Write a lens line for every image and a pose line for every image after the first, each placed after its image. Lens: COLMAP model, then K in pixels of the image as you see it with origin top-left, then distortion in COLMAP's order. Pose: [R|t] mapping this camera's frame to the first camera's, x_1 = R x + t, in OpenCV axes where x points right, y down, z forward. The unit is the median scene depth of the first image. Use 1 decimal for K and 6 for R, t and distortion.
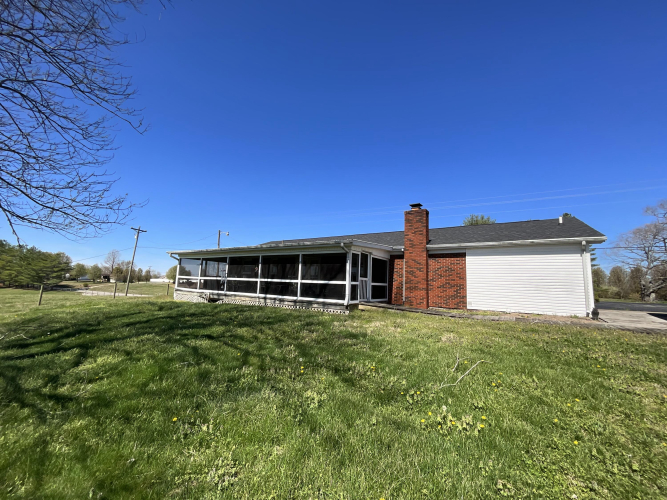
lens RADIAL K [[267.8, 0, 333.5], [0, 267.8, 250.0], [0, 0, 1]] dist [-0.002764, -0.000438]
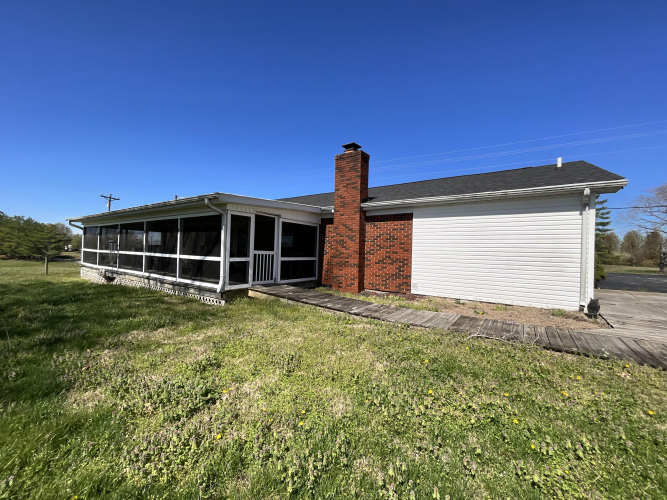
lens RADIAL K [[267.8, 0, 333.5], [0, 267.8, 250.0], [0, 0, 1]] dist [-0.002764, -0.000438]
pose [[0.999611, -0.009284, -0.026308, 0.297576], [0.012356, 0.992800, 0.119147, 0.019042], [0.025013, -0.119426, 0.992528, 0.290969]]
